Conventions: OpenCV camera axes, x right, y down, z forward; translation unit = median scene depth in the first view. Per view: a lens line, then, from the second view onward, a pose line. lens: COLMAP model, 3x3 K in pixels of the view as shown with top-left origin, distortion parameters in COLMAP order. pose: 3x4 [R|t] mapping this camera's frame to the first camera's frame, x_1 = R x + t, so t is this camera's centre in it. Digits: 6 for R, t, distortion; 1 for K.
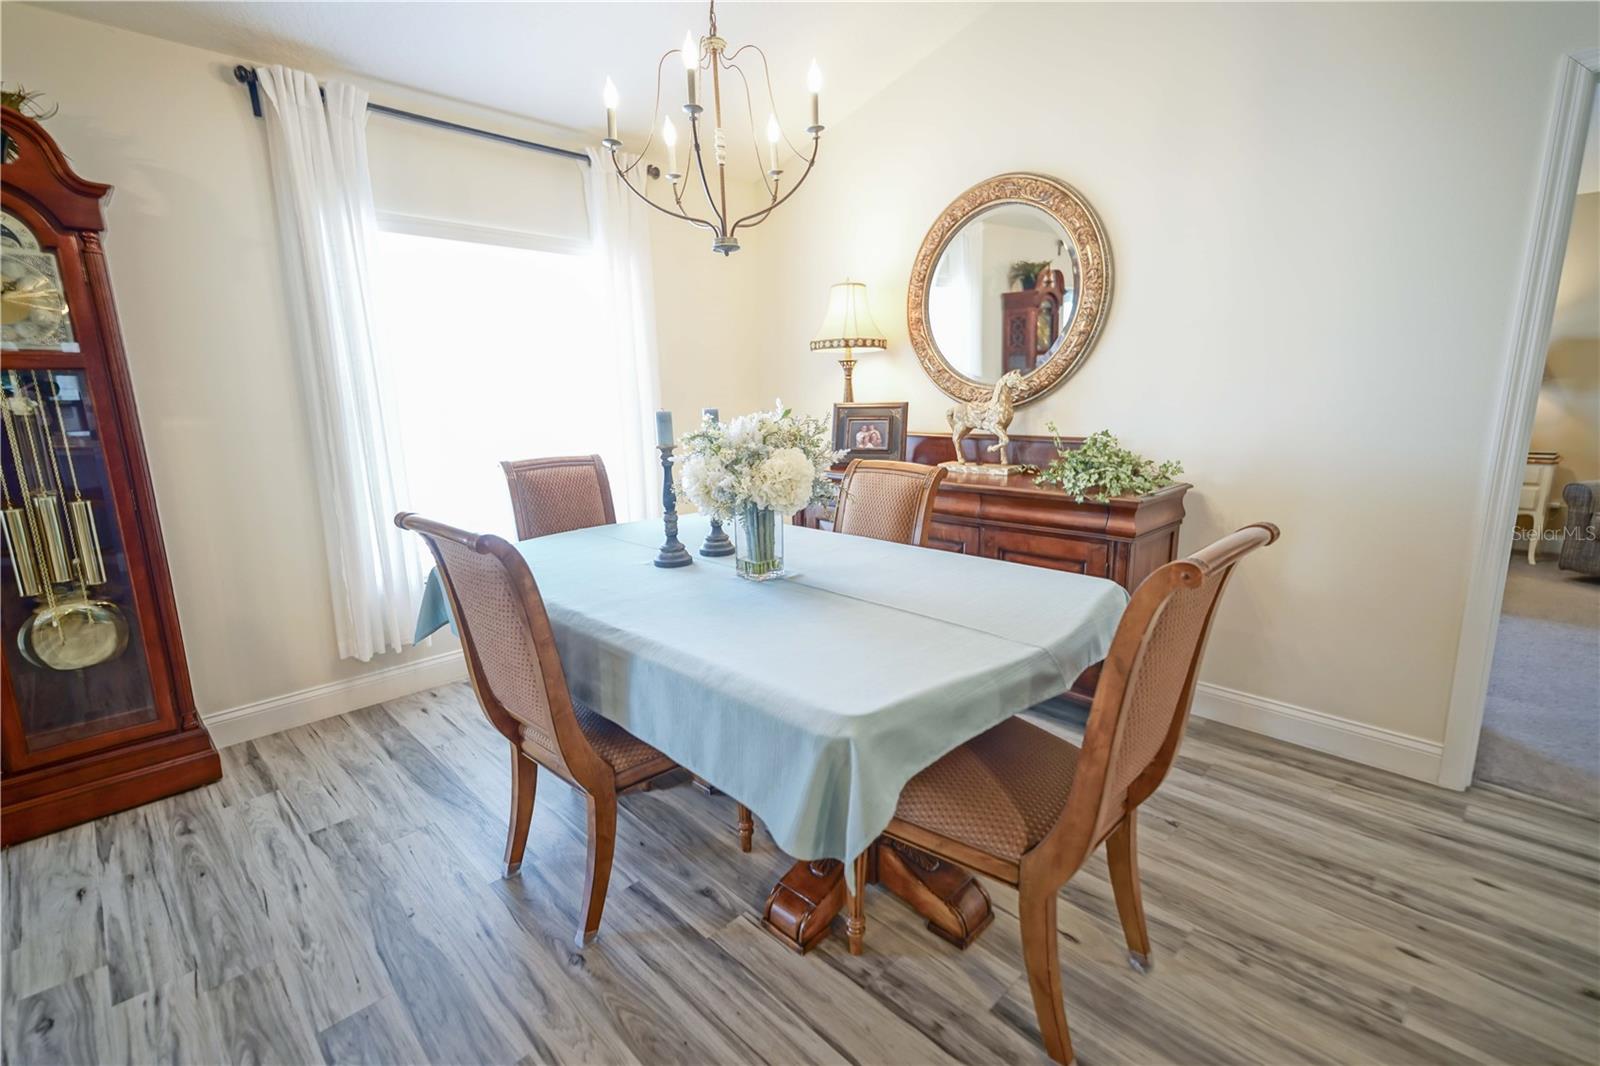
lens RADIAL K [[721.8, 0, 802.8], [0, 721.8, 529.0], [0, 0, 1]] dist [0.060605, -0.019590]
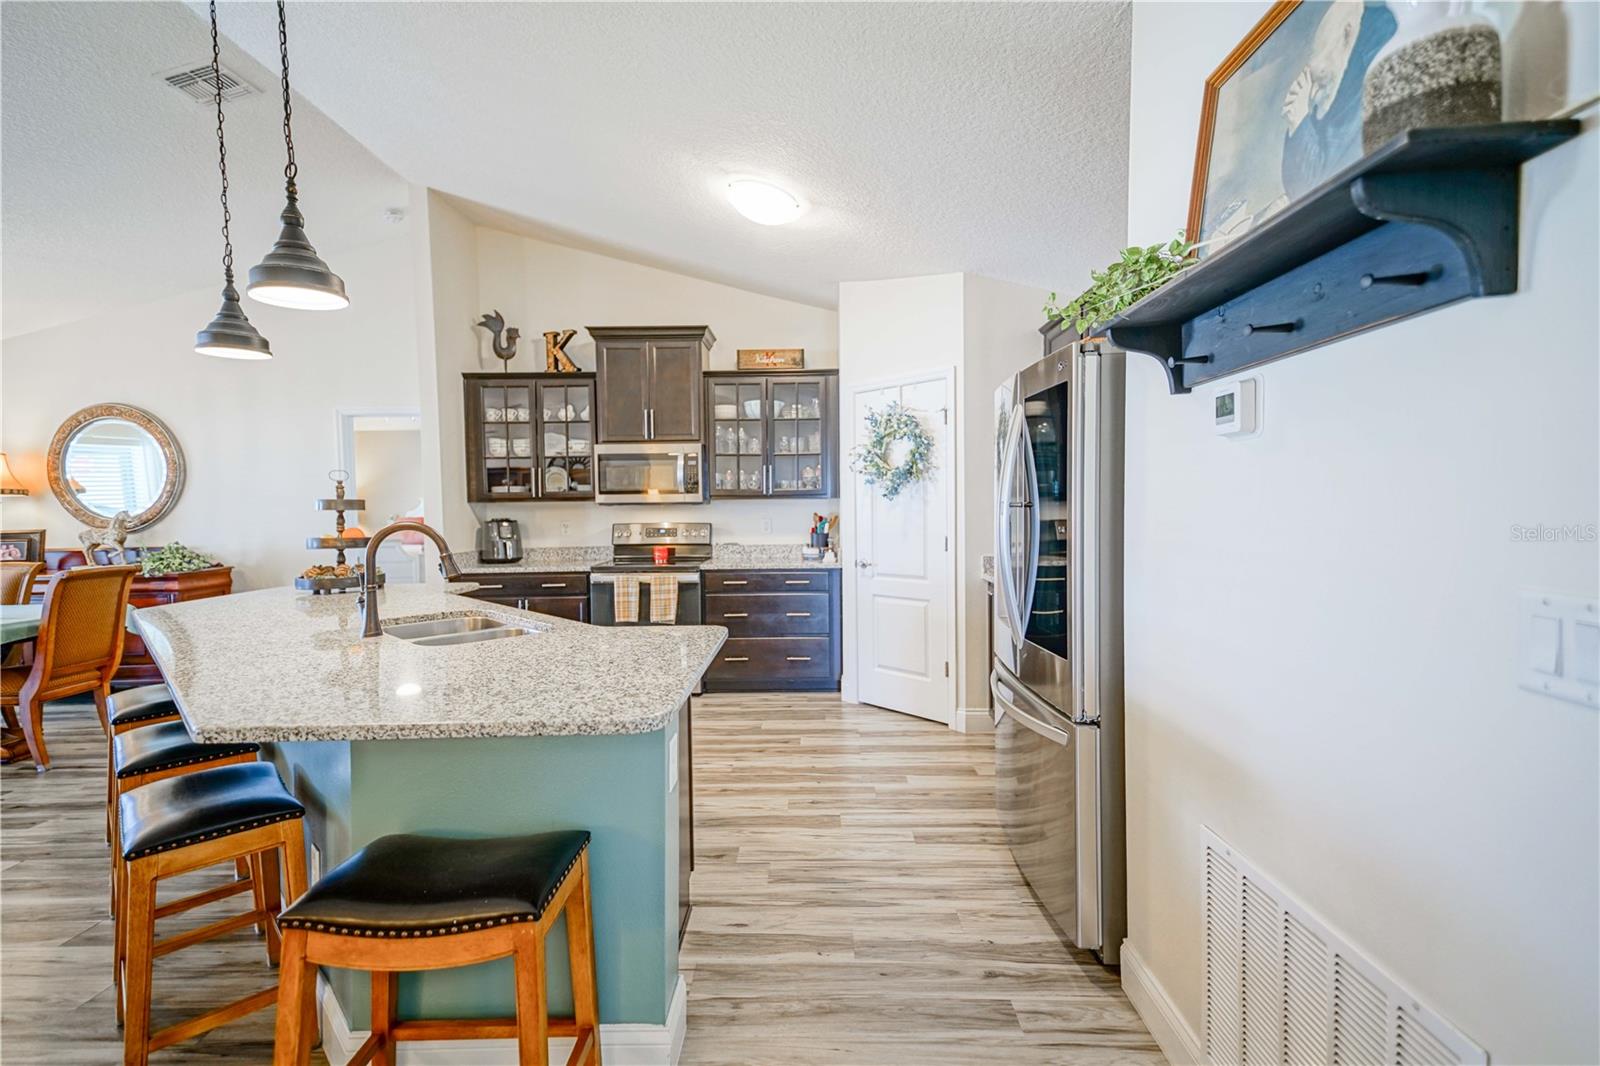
lens RADIAL K [[724.6, 0, 800.7], [0, 724.6, 526.6], [0, 0, 1]] dist [0.064122, -0.021689]
pose [[0.713323, -0.015331, 0.700668, 0.236388], [0.141950, 0.982199, -0.123022, 0.353638], [-0.686310, 0.187214, 0.702801, -1.785477]]
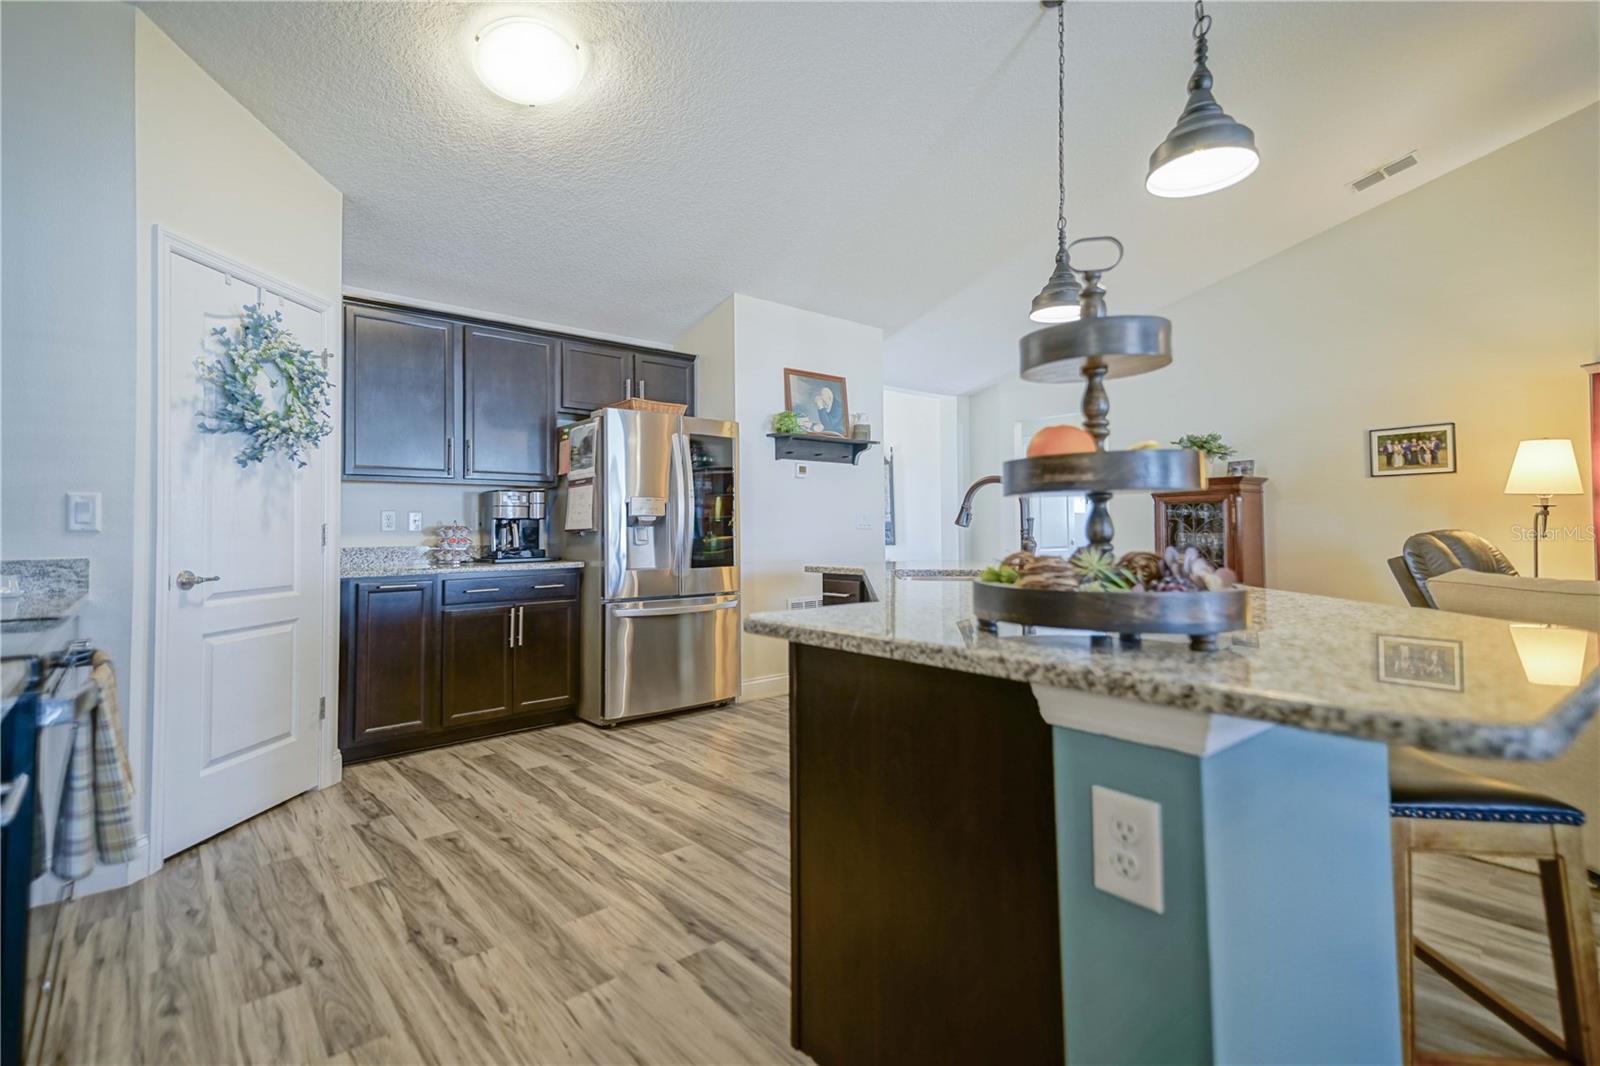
lens RADIAL K [[744.7, 0, 777.6], [0, 744.7, 510.6], [0, 0, 1]] dist [0.061261, -0.020156]
pose [[-0.996164, 0.026703, 0.083334, 0.809314], [0.040690, 0.984437, 0.170960, -0.020201], [-0.077472, 0.173695, -0.981748, 0.516722]]
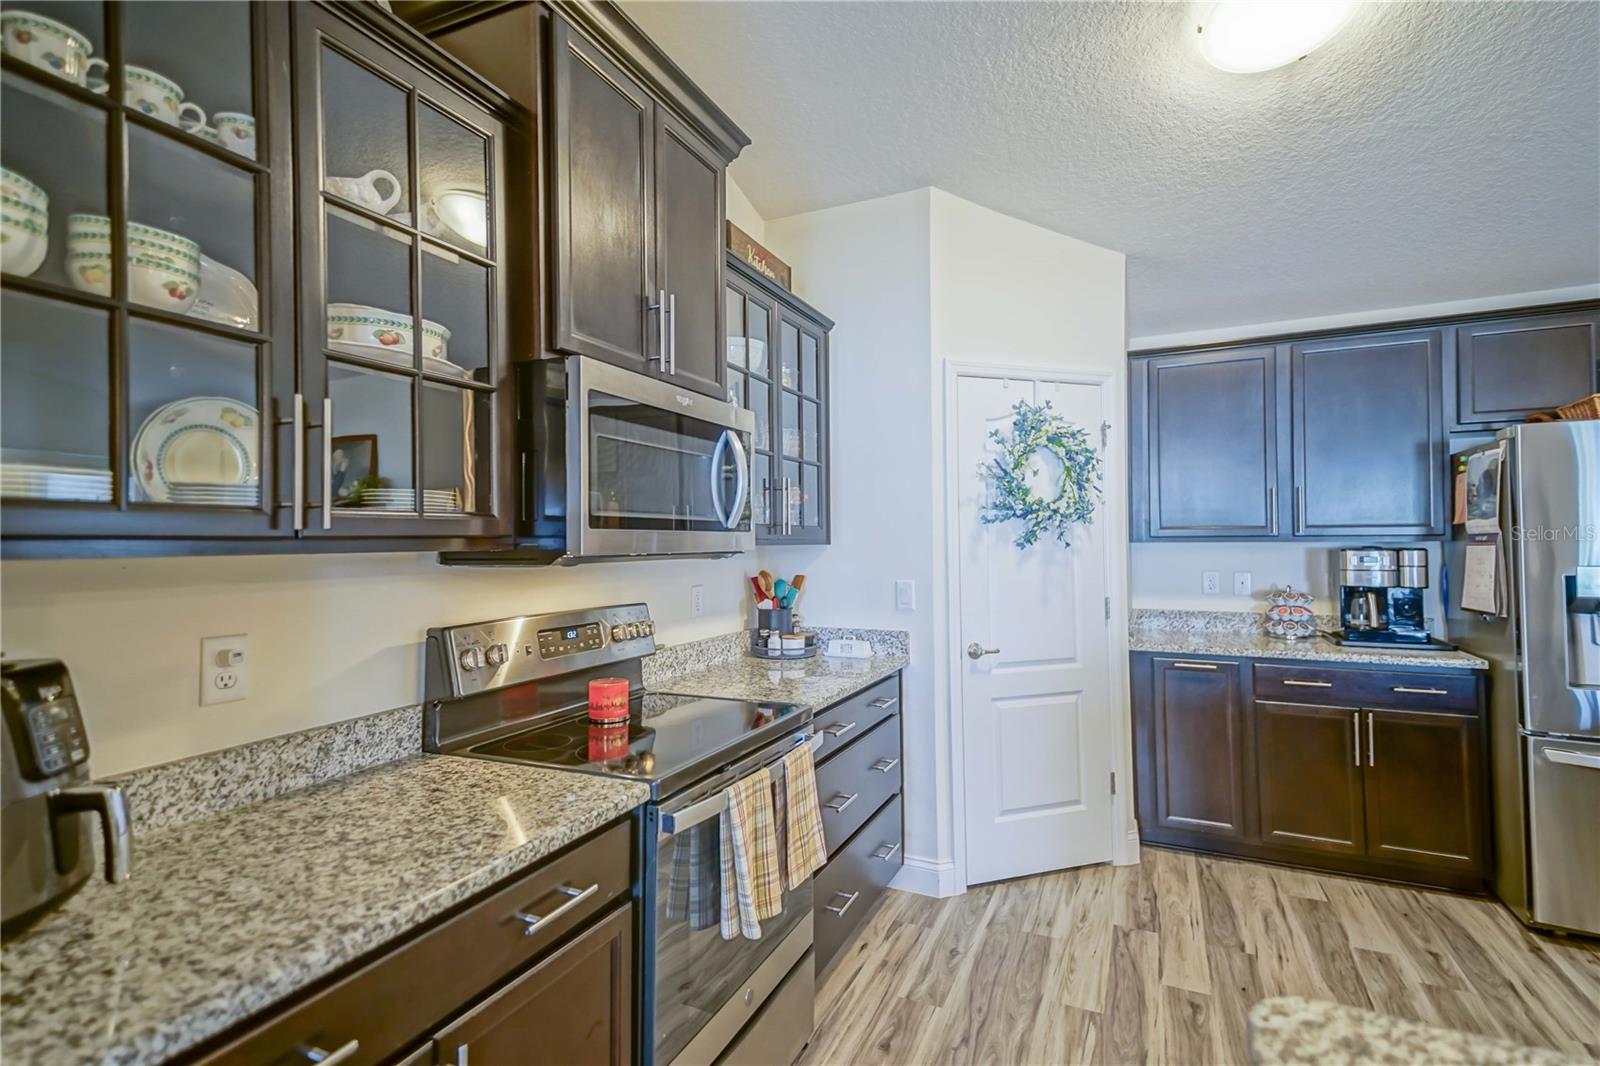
lens RADIAL K [[759.5, 0, 797.2], [0, 759.5, 527.8], [0, 0, 1]] dist [0.068390, -0.026322]
pose [[-0.351867, 0.036021, 0.935357, 0.641091], [0.200453, 0.978977, 0.037707, -0.080949], [-0.914335, 0.200763, -0.351691, 0.204370]]
